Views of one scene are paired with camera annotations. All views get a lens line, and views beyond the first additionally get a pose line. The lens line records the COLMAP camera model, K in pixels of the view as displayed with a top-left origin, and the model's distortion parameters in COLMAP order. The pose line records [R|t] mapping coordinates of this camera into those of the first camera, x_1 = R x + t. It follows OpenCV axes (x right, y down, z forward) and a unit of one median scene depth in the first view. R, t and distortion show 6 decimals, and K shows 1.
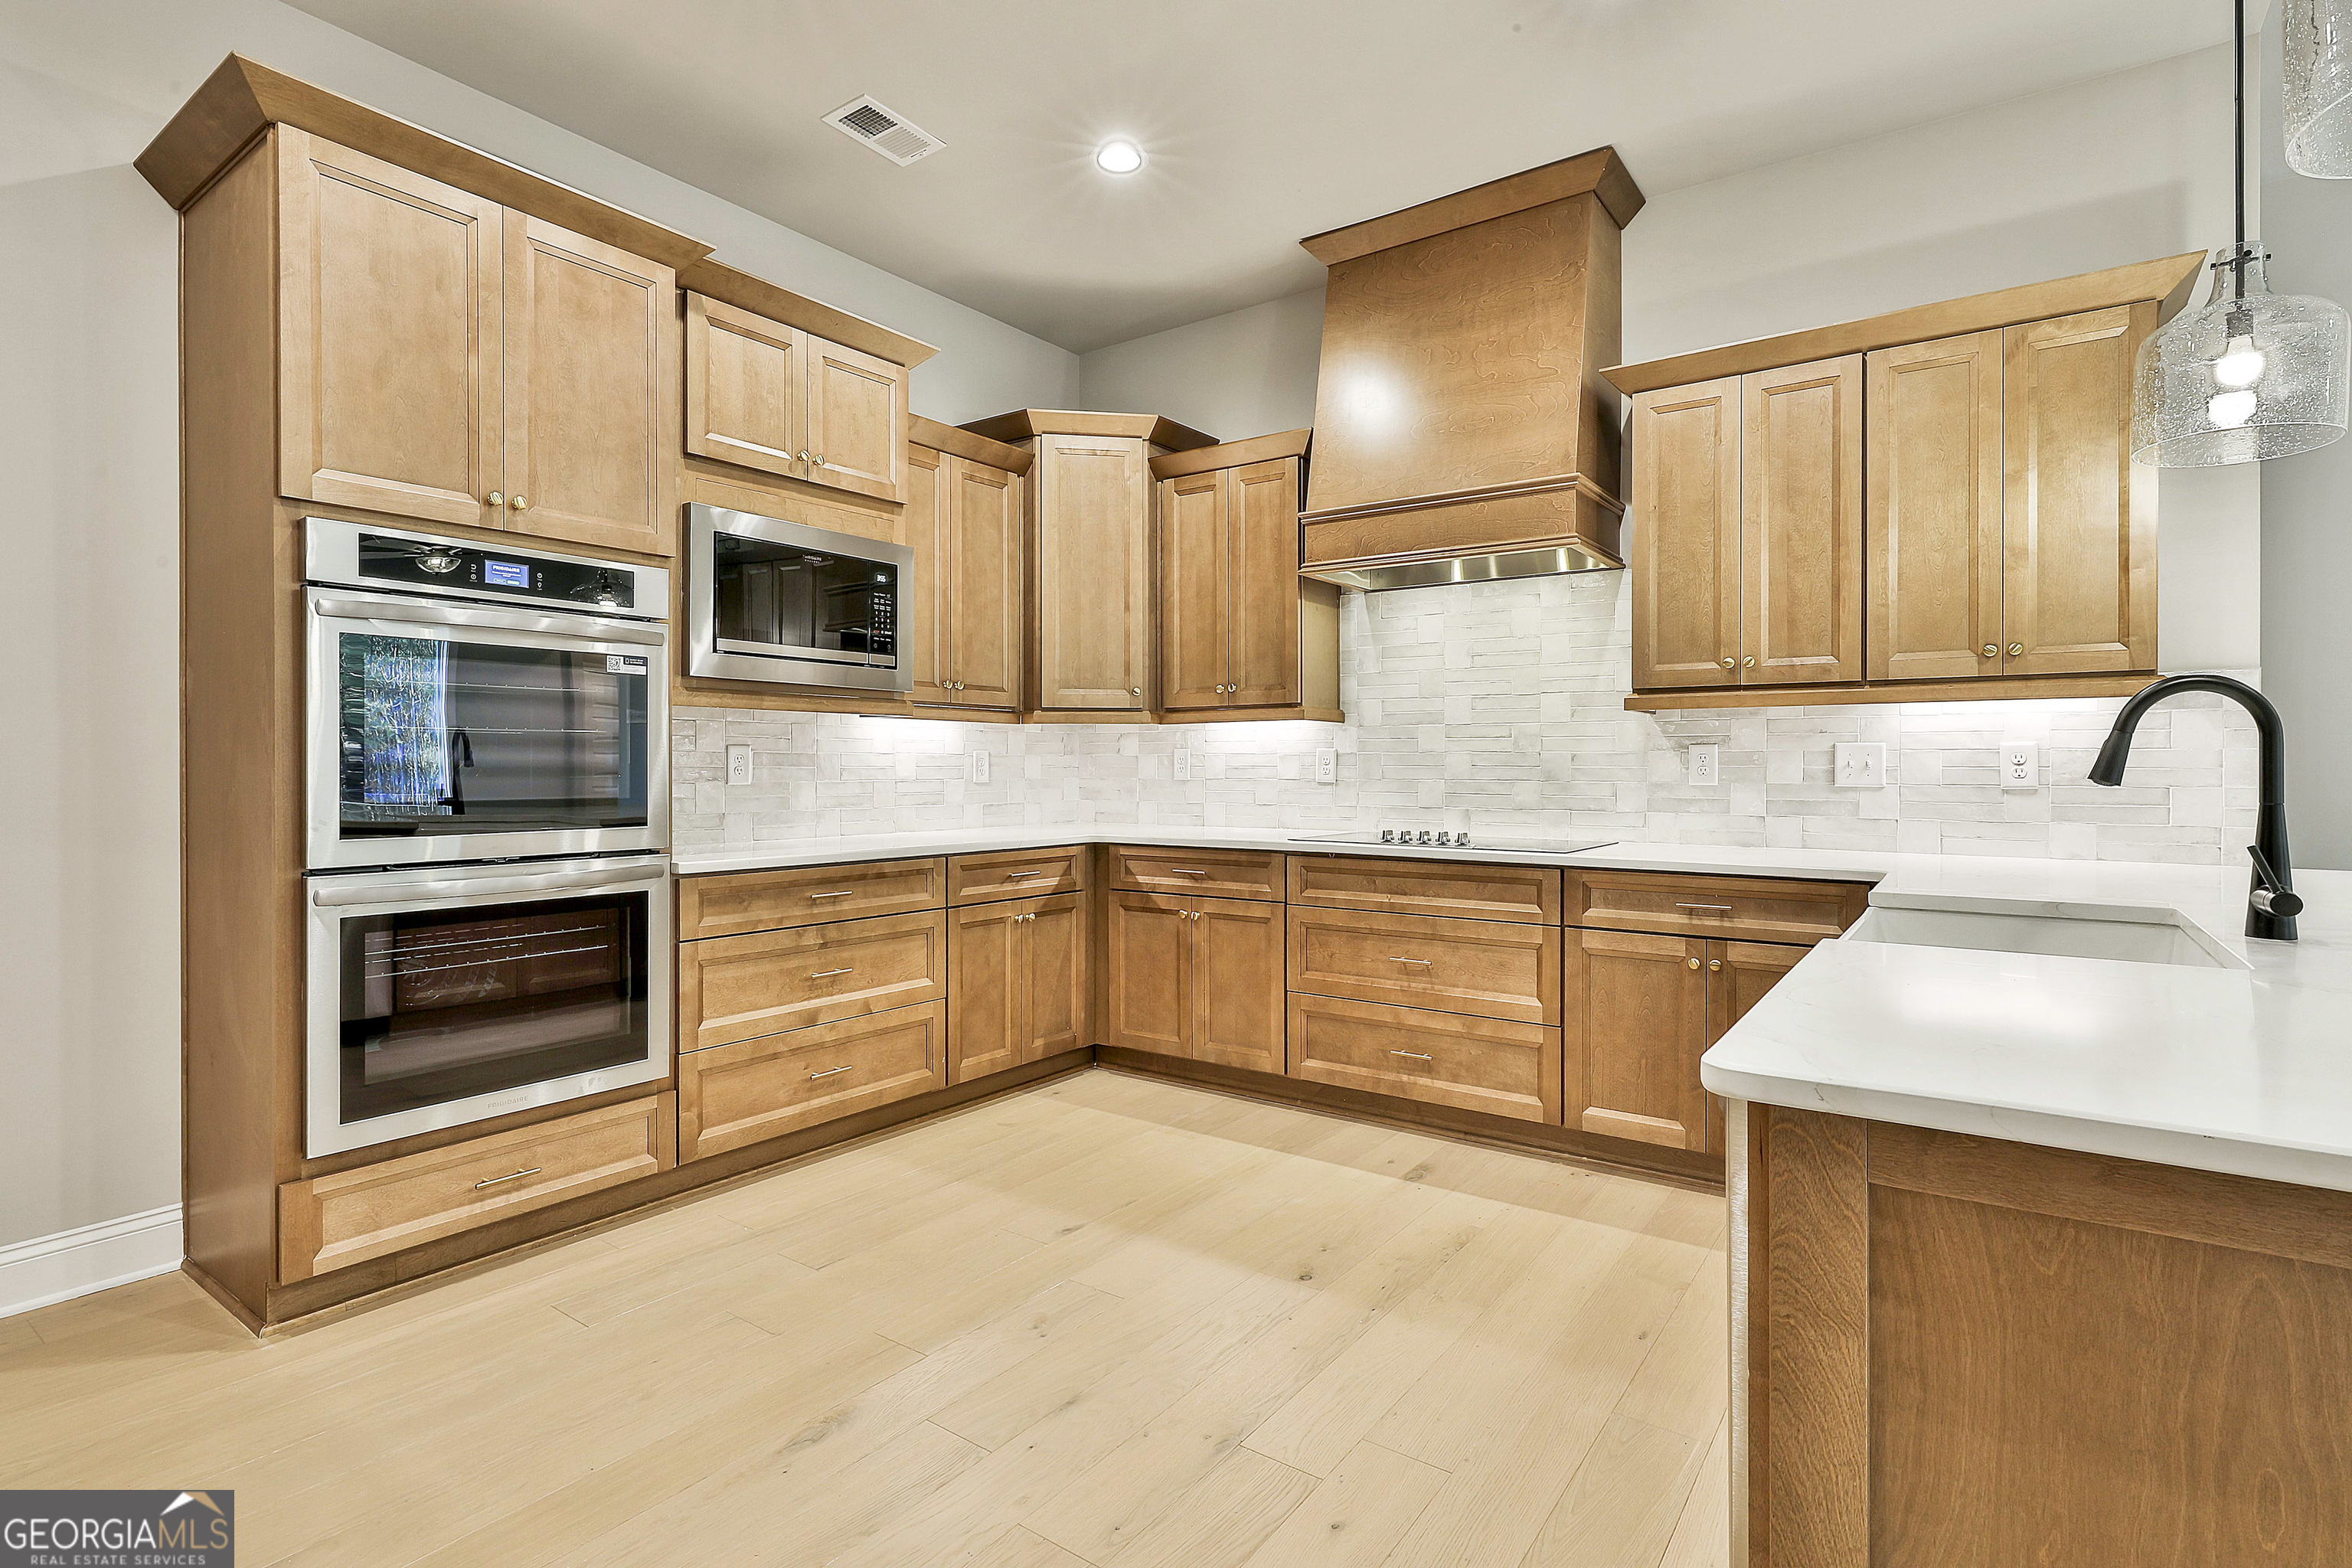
lens RADIAL K [[1138.2, 0, 1183.2], [0, 1138.2, 771.3], [0, 0, 1]] dist [-0.000753, 0.001325]
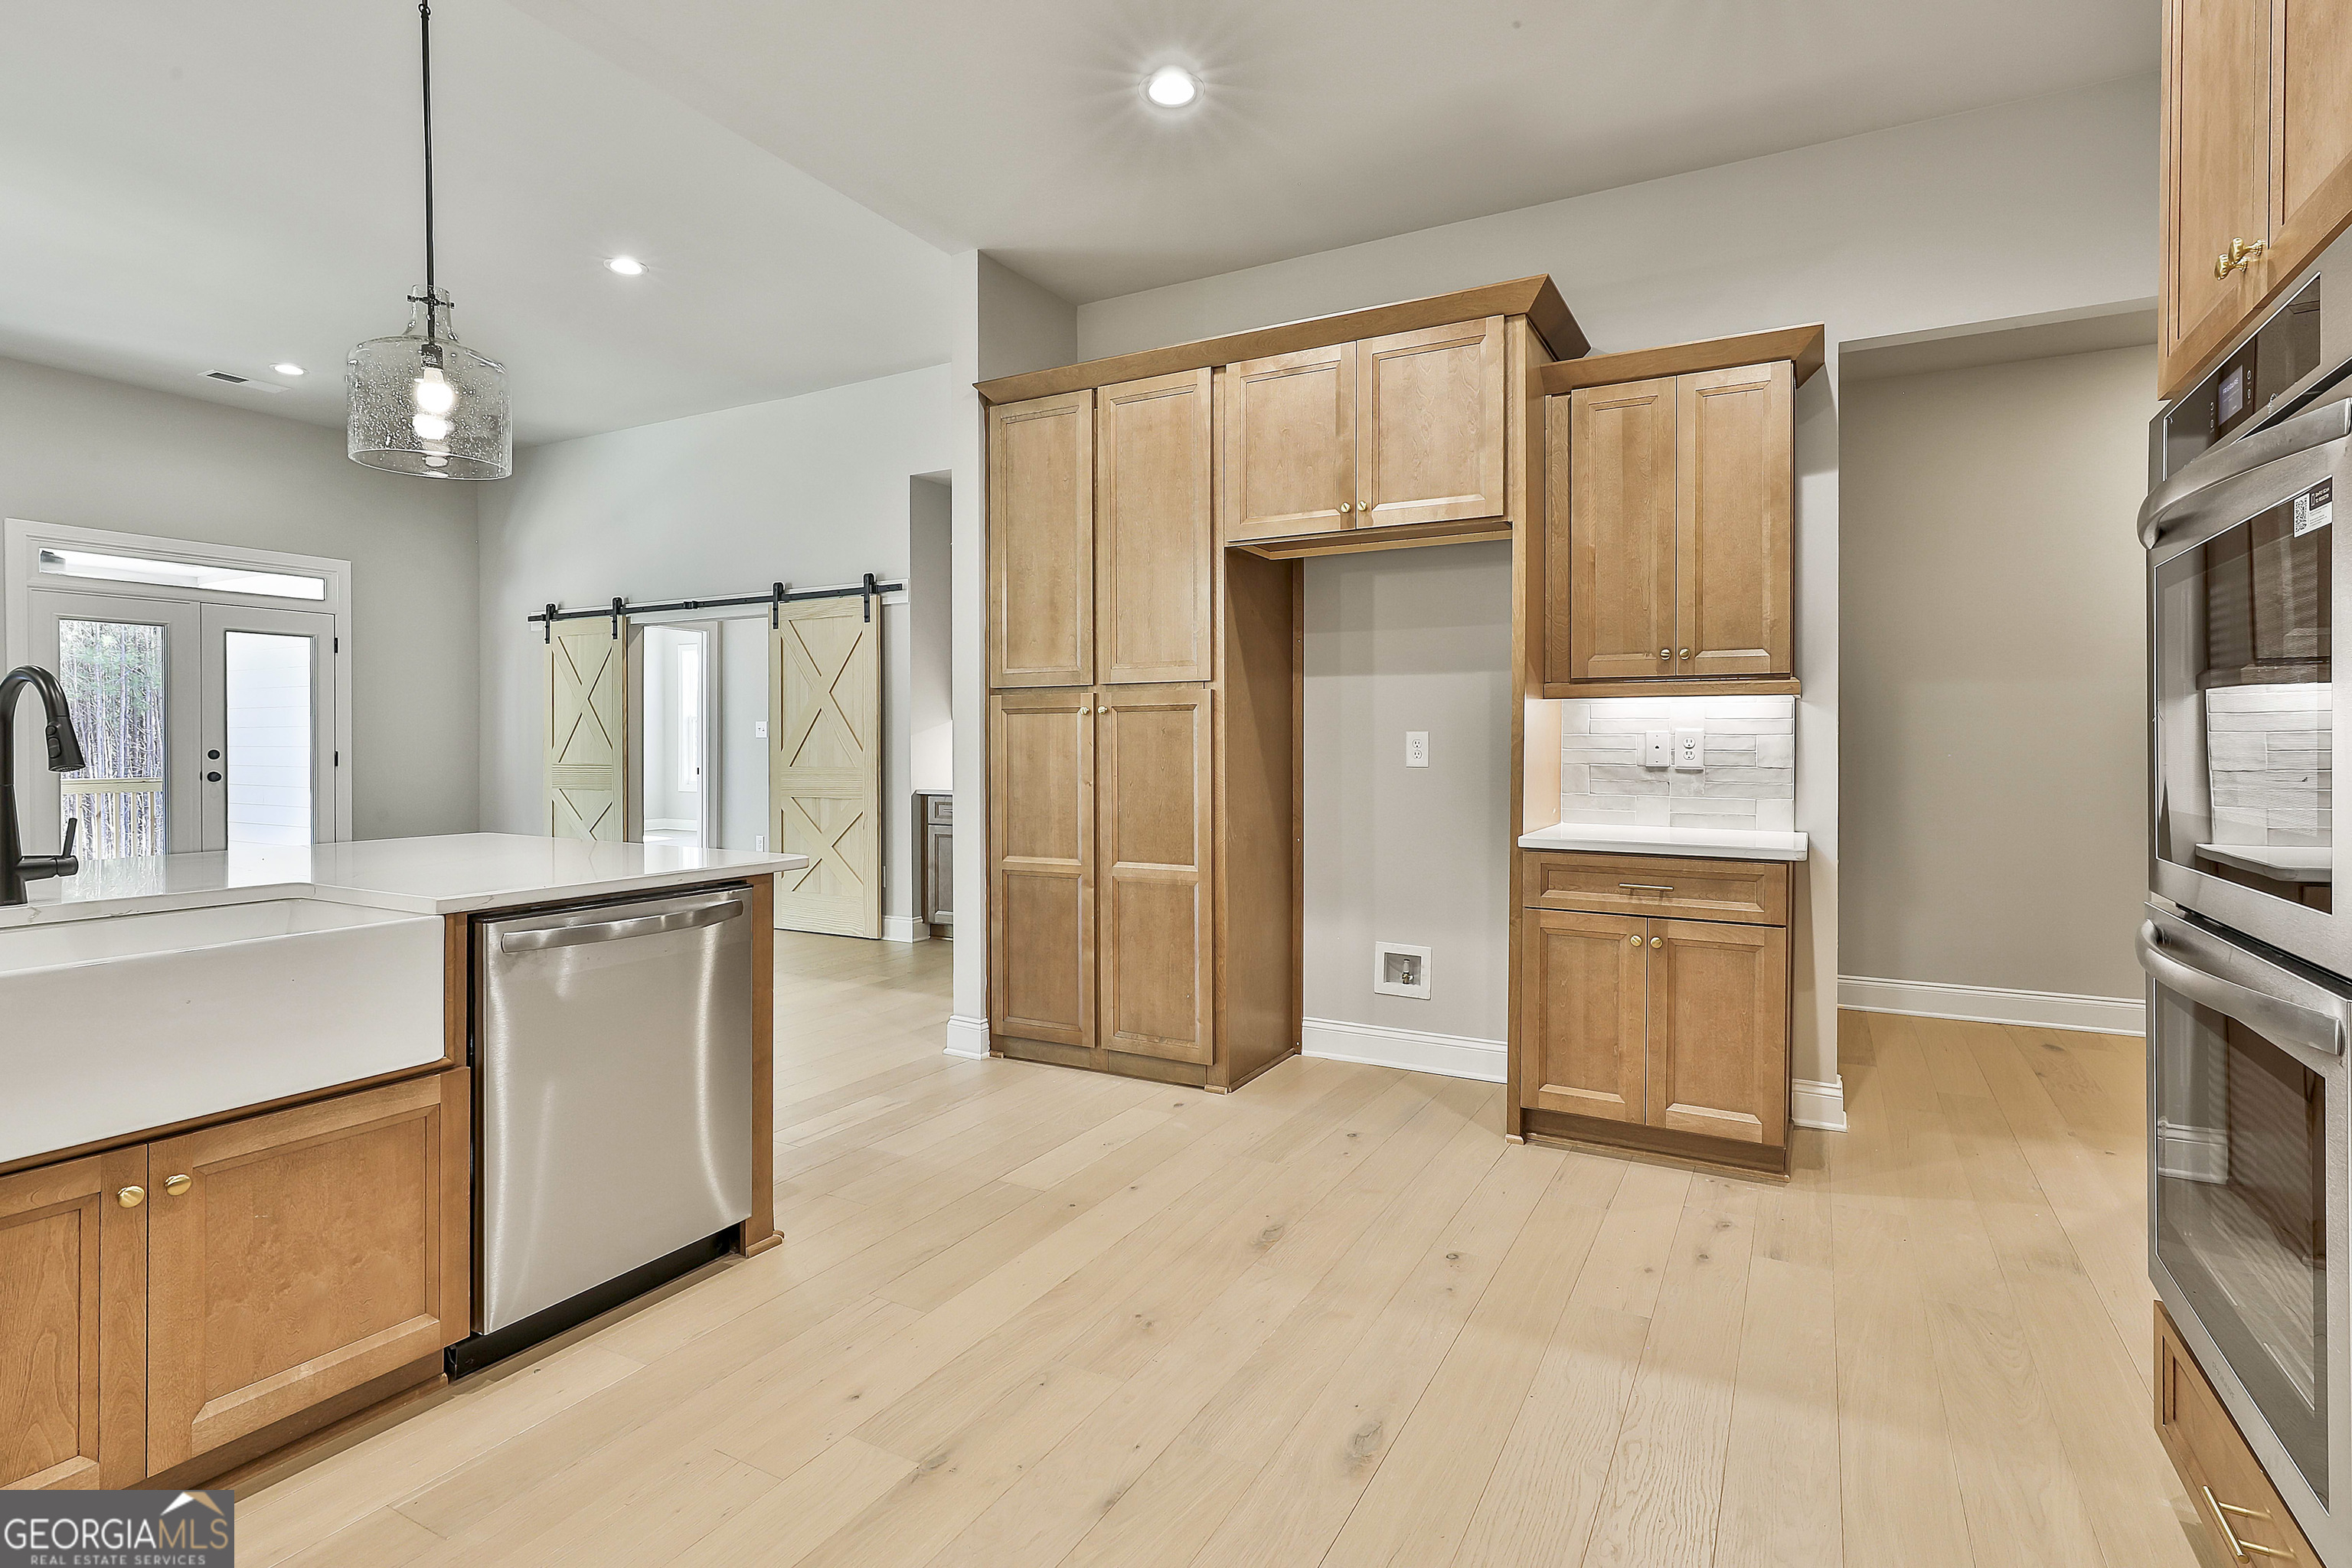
lens RADIAL K [[1138.2, 0, 1182.2], [0, 1138.2, 751.3], [0, 0, 1]] dist [-0.000753, 0.001325]
pose [[-0.992130, -0.000855, -0.125206, -0.026475], [-0.002106, 0.999949, 0.009857, -0.008577], [0.125191, 0.010043, -0.992082, 1.113361]]
